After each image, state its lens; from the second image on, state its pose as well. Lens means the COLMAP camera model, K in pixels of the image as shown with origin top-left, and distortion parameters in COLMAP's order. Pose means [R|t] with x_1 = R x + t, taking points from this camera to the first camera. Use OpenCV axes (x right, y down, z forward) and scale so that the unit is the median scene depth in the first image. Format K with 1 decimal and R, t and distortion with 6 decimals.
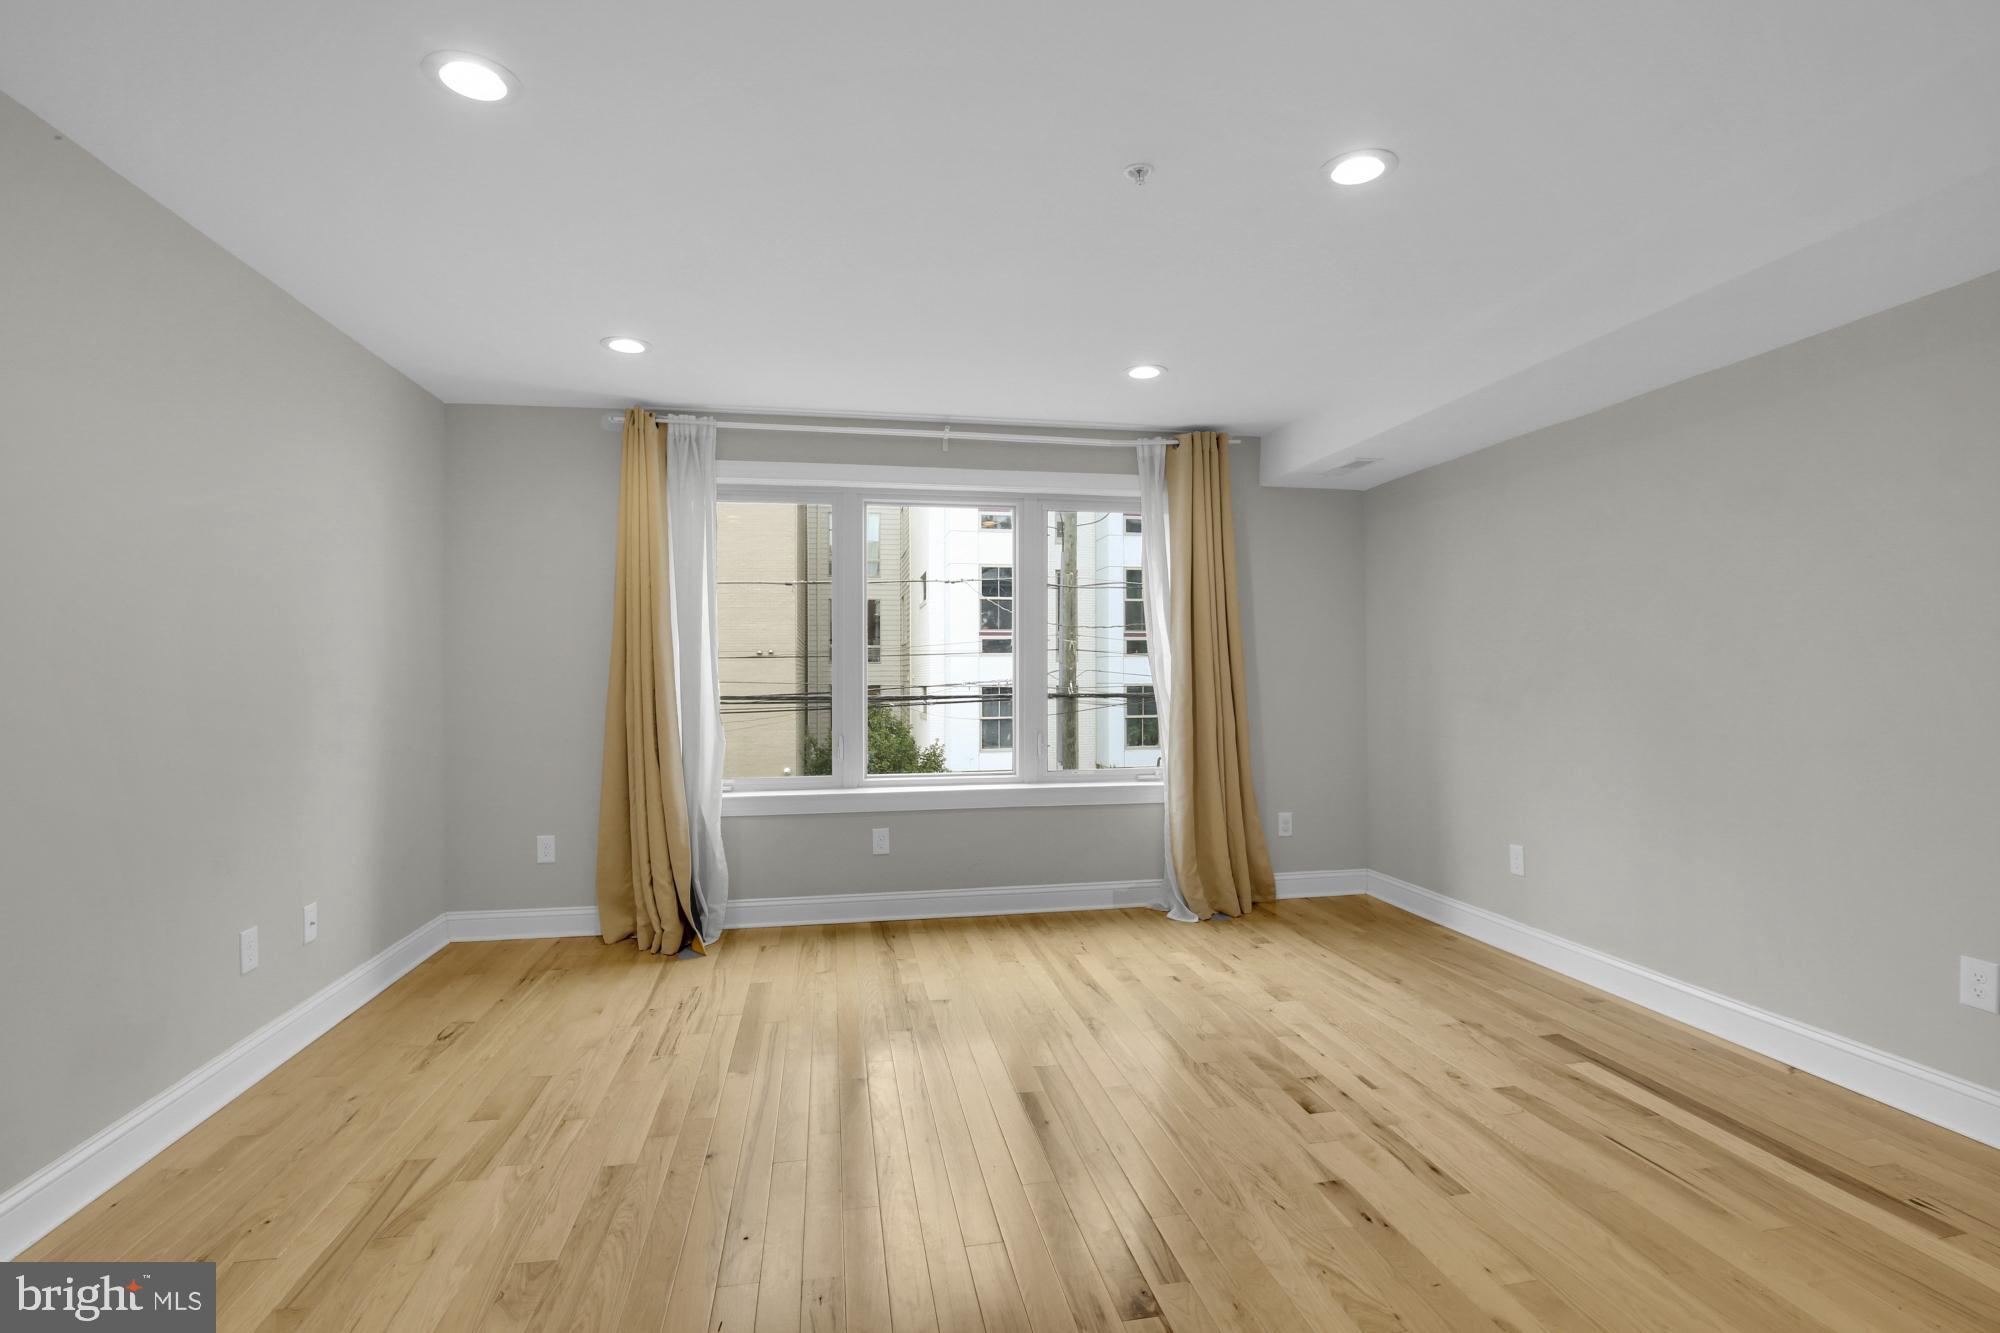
lens RADIAL K [[947.8, 0, 992.9], [0, 947.8, 650.1], [0, 0, 1]] dist [-0.038141, 0.001889]
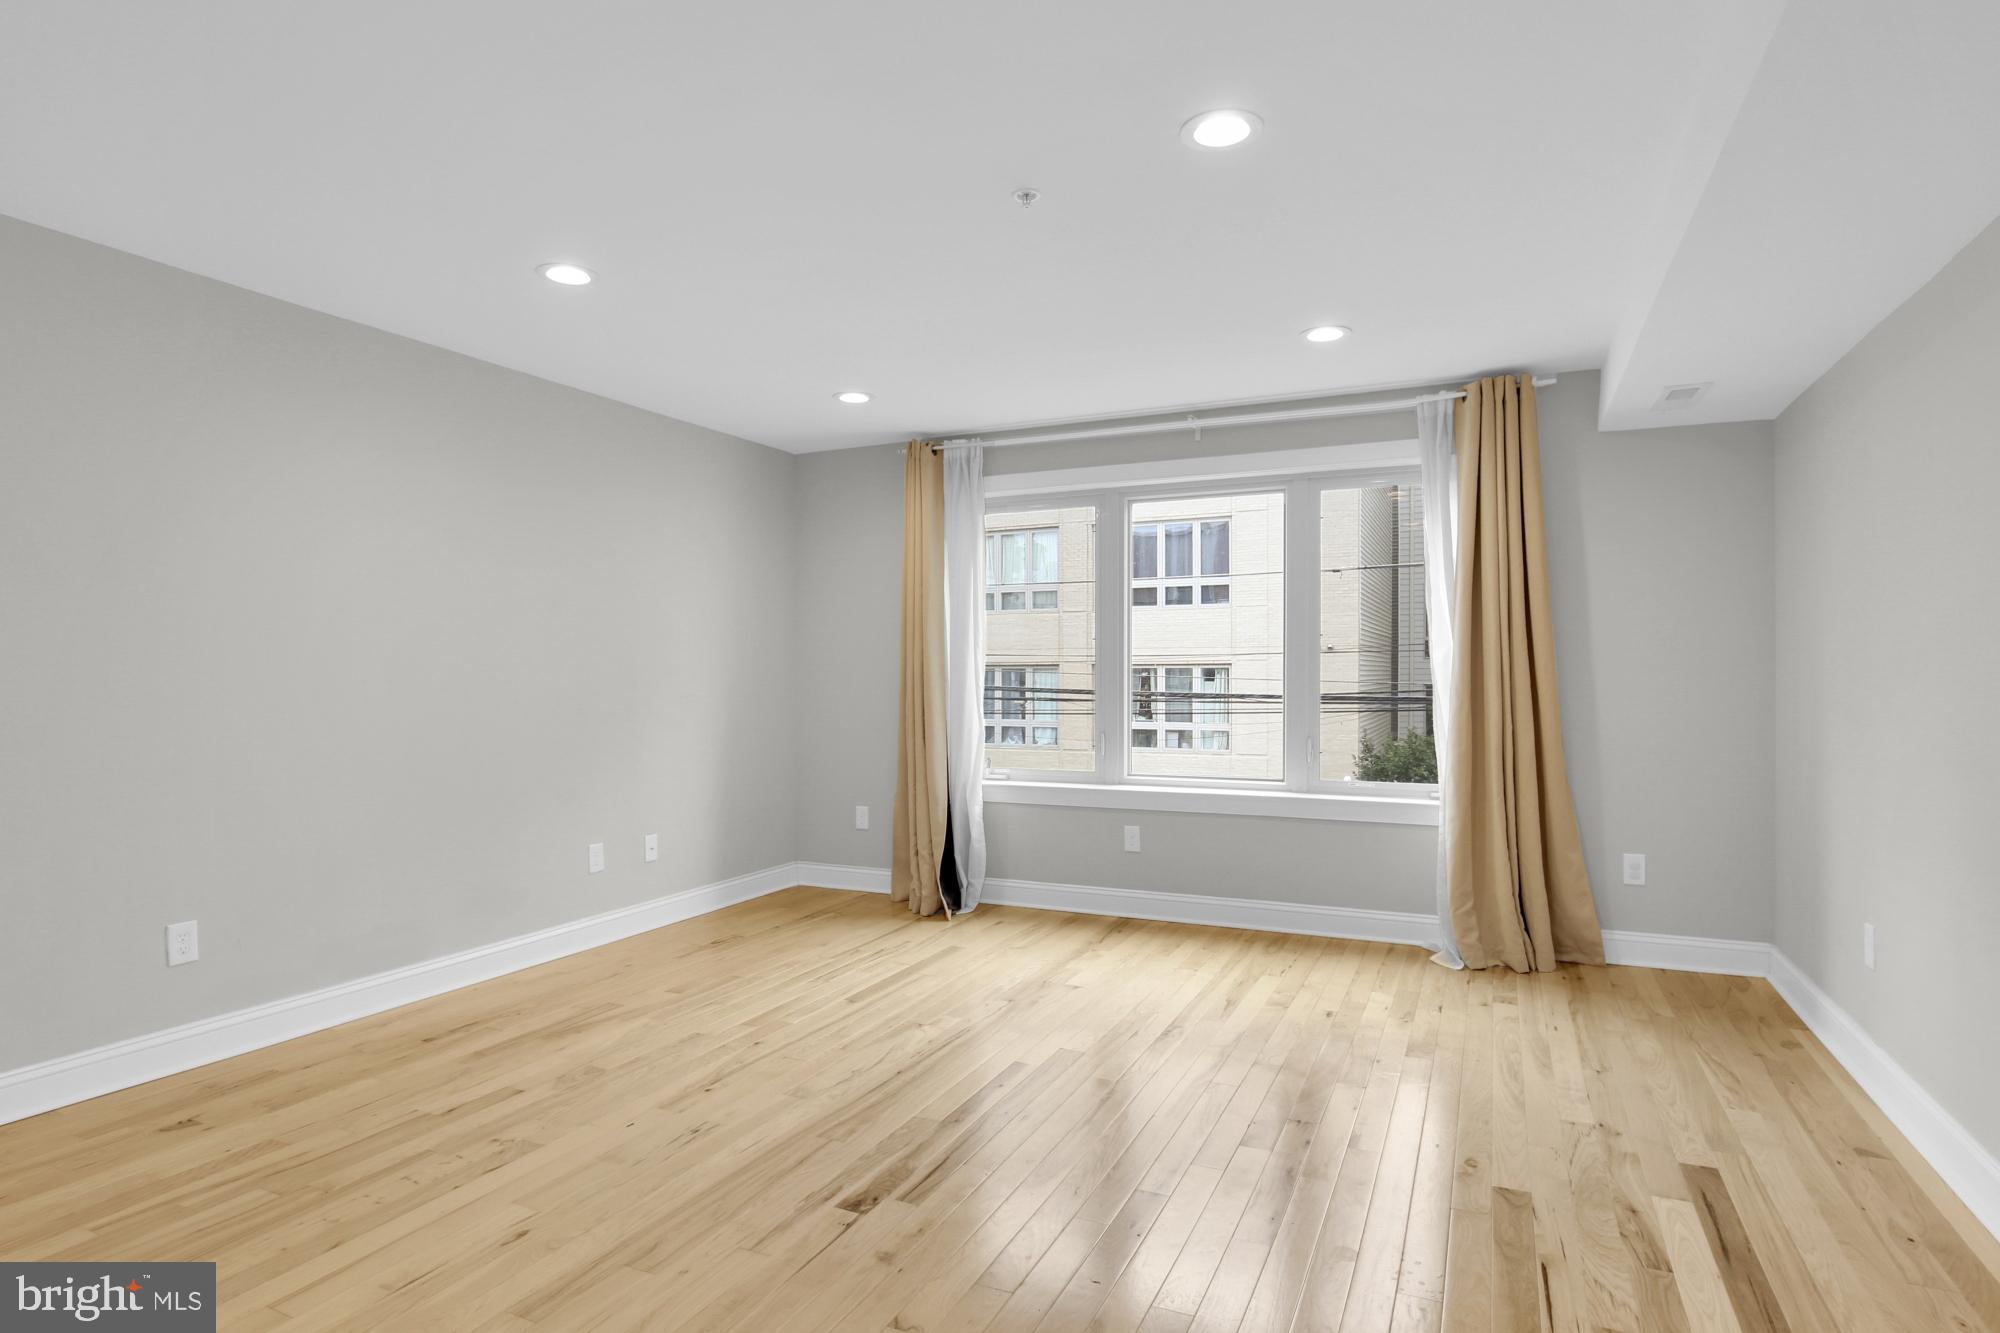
lens RADIAL K [[1056.7, 0, 996.1], [0, 1056.7, 667.6], [0, 0, 1]] dist [-0.032523, 0.003503]
pose [[0.809941, 0.000806, -0.586510, 0.465782], [0.012442, 0.999750, 0.018556, -0.002857], [0.586379, -0.022327, 0.809729, 0.011327]]
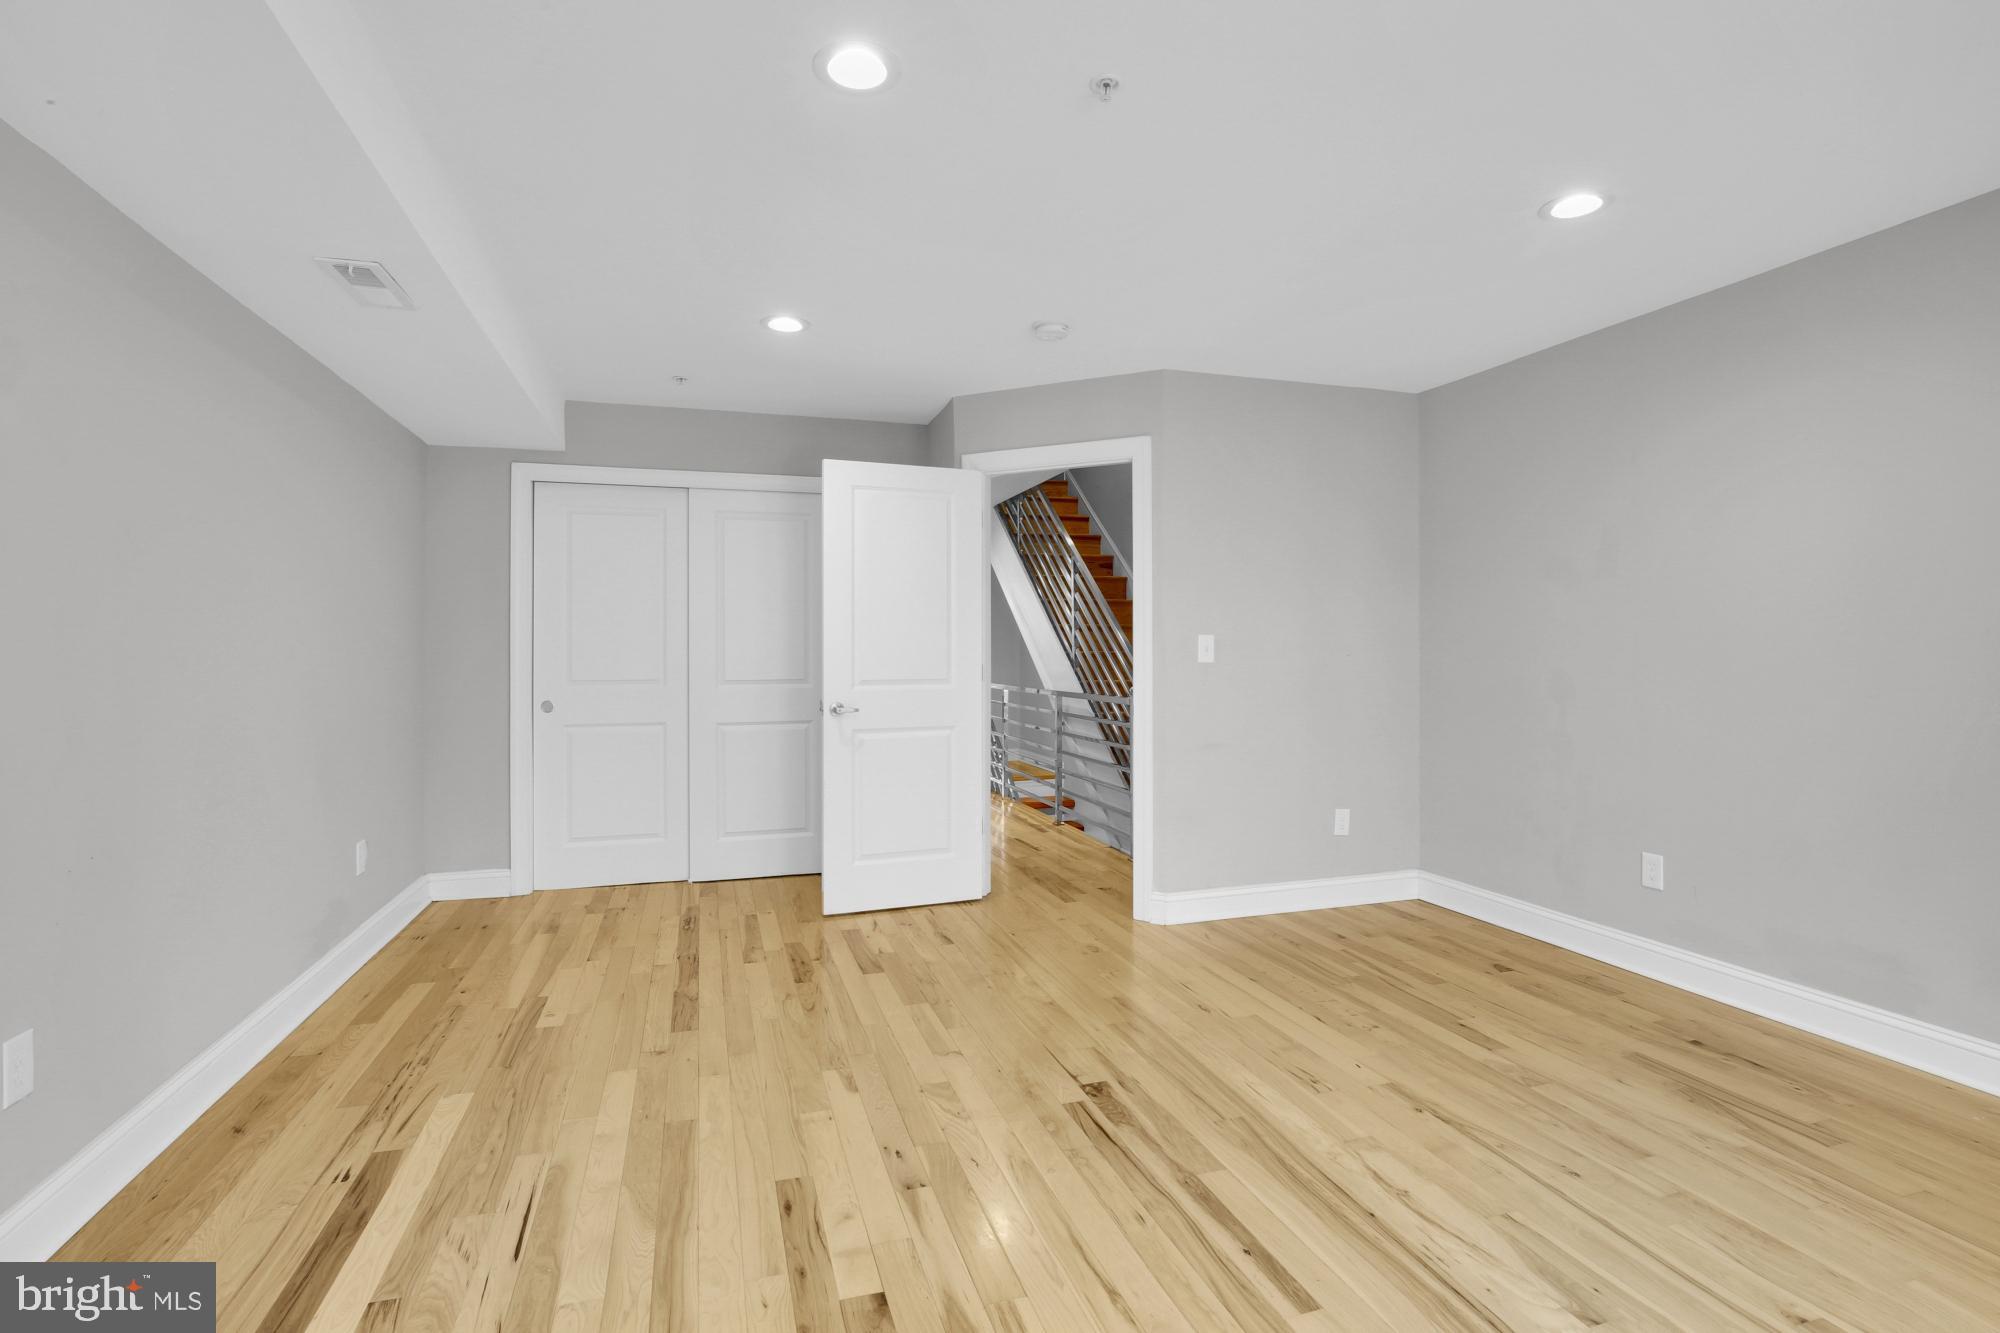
lens RADIAL K [[948.9, 0, 963.7], [0, 948.9, 648.0], [0, 0, 1]] dist [-0.034248, 0.002071]
pose [[-0.996210, 0.008917, -0.086526, 0.206181], [0.011494, 0.999504, -0.029331, 0.027053], [0.086222, -0.030214, -0.995818, 1.048140]]
